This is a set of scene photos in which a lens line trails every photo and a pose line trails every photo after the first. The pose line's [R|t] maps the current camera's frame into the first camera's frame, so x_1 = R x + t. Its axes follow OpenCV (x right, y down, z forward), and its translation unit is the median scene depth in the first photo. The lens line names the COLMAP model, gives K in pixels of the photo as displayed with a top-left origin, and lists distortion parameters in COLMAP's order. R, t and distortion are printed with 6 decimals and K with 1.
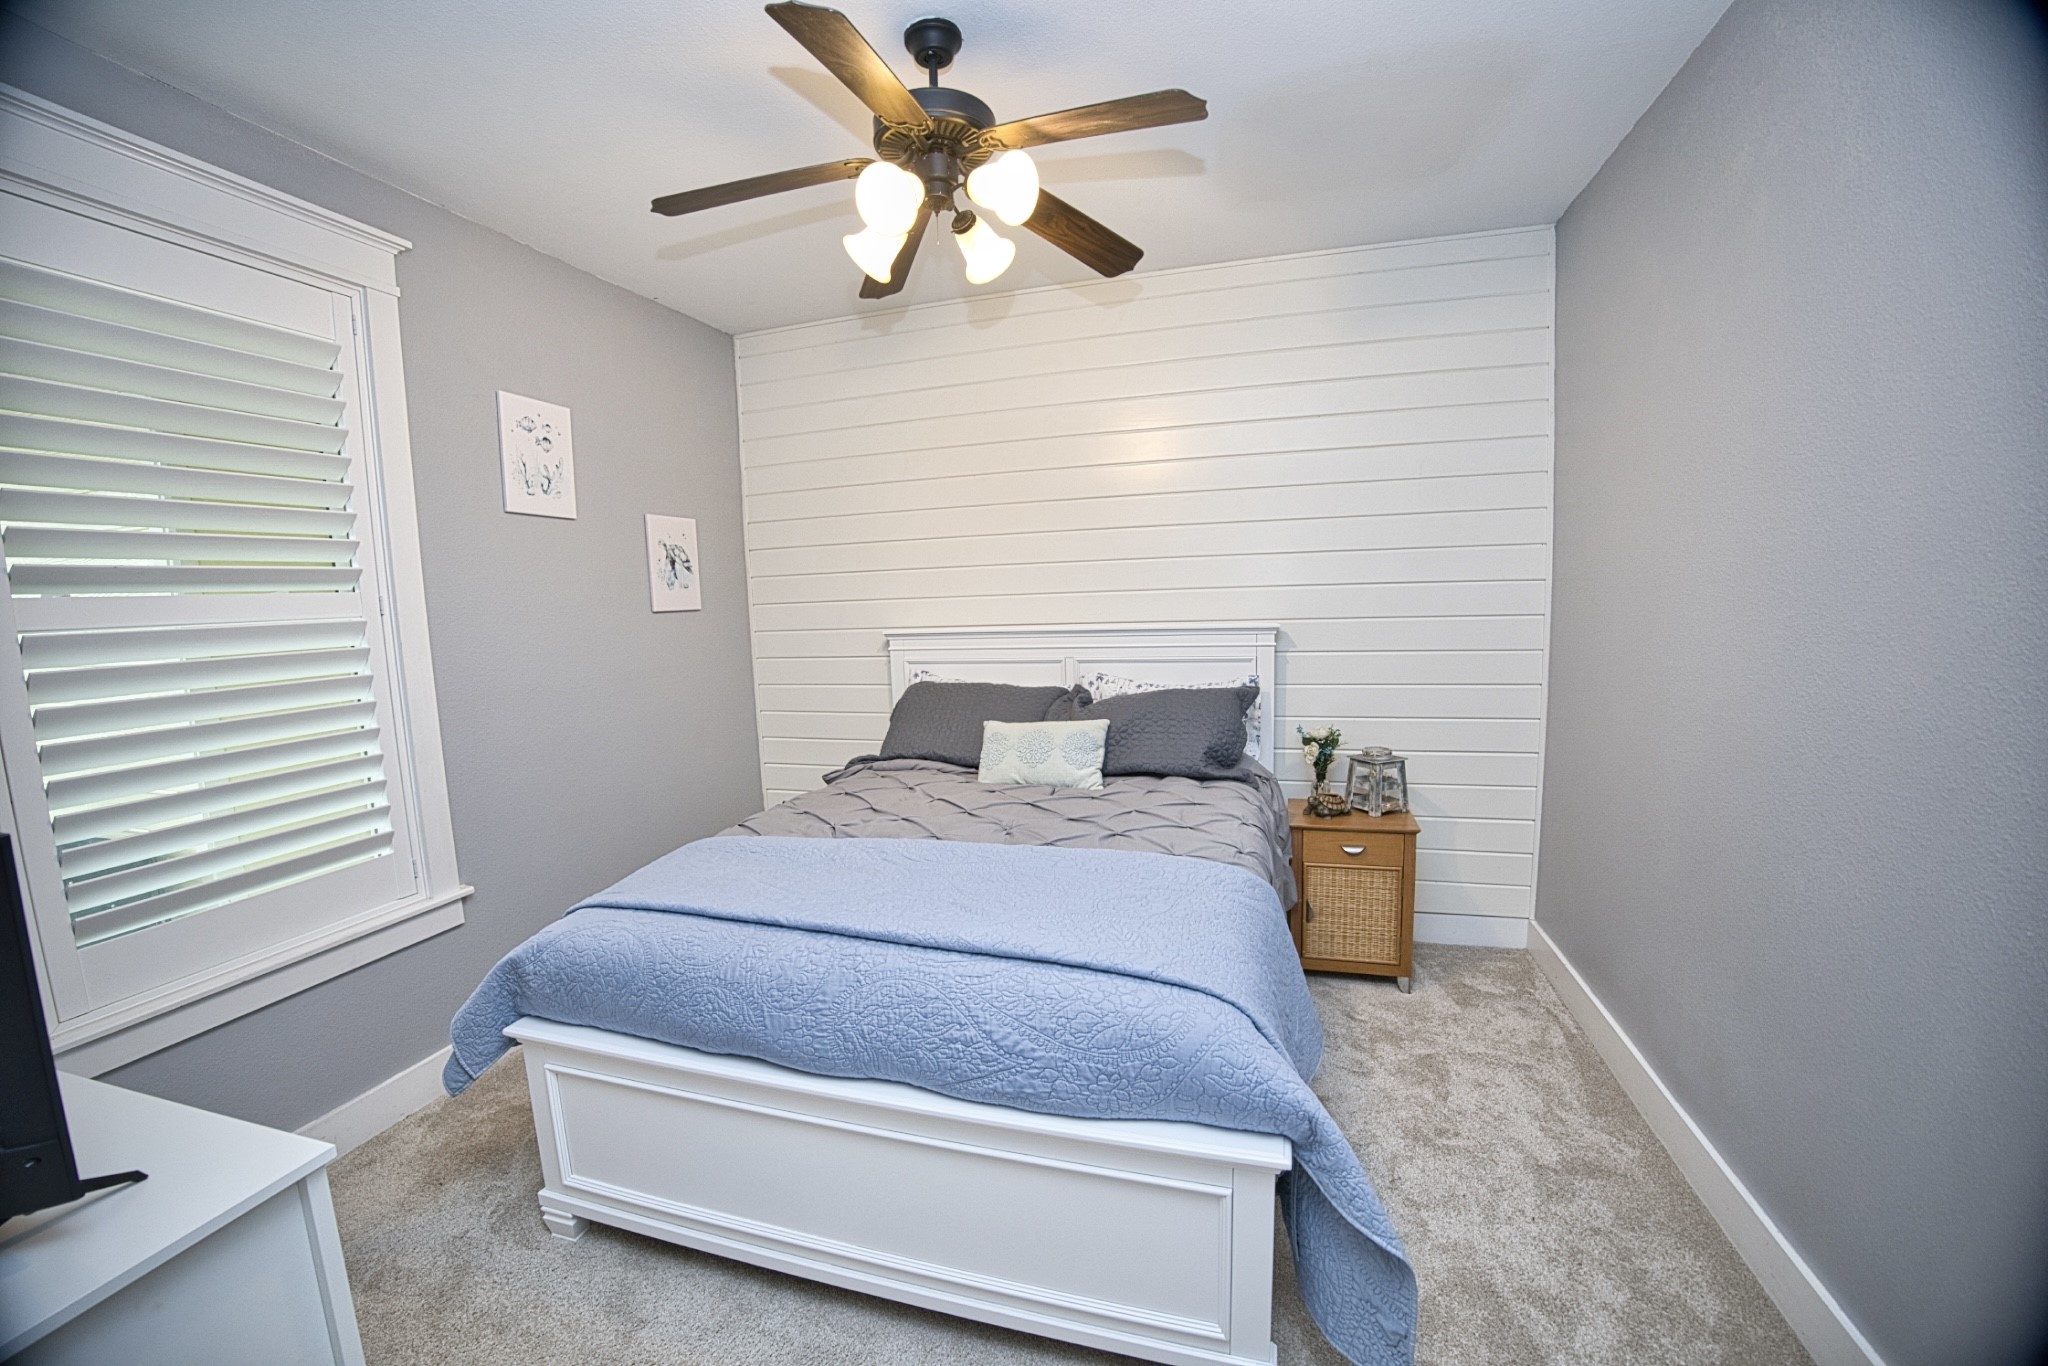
lens RADIAL K [[814.9, 0, 1018.9], [0, 814.9, 699.0], [0, 0, 1]] dist [-0.072893, 0.012038]
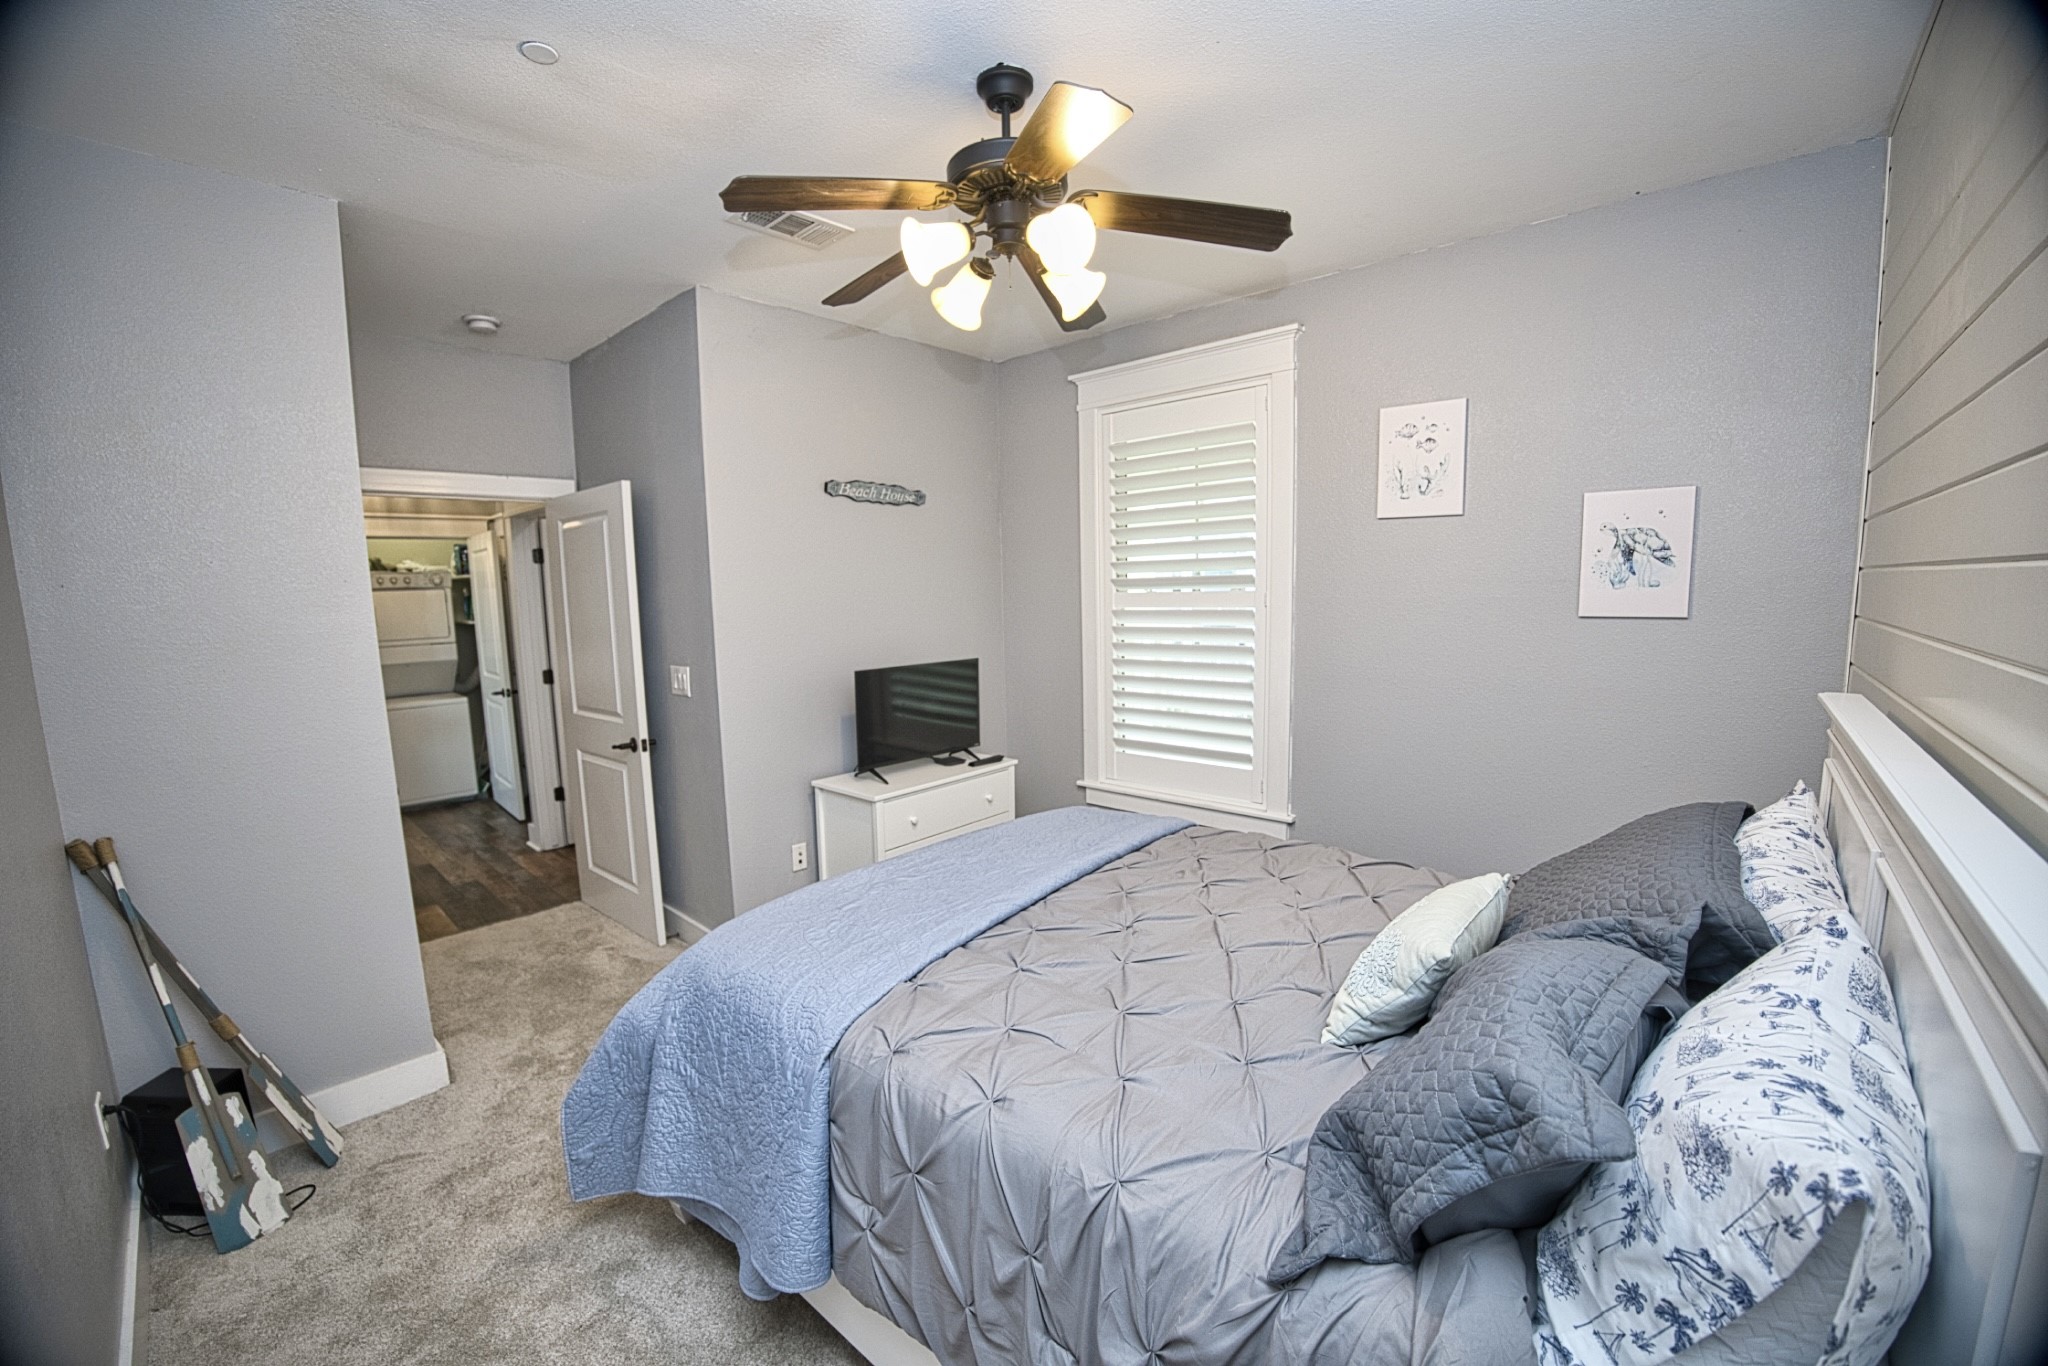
lens RADIAL K [[814.9, 0, 1018.9], [0, 814.9, 699.0], [0, 0, 1]] dist [-0.072893, 0.012038]
pose [[-0.412617, 0.166062, -0.895640, 0.587678], [-0.076995, 0.973365, 0.215944, -0.185694], [0.907645, 0.158062, -0.388841, 0.974870]]
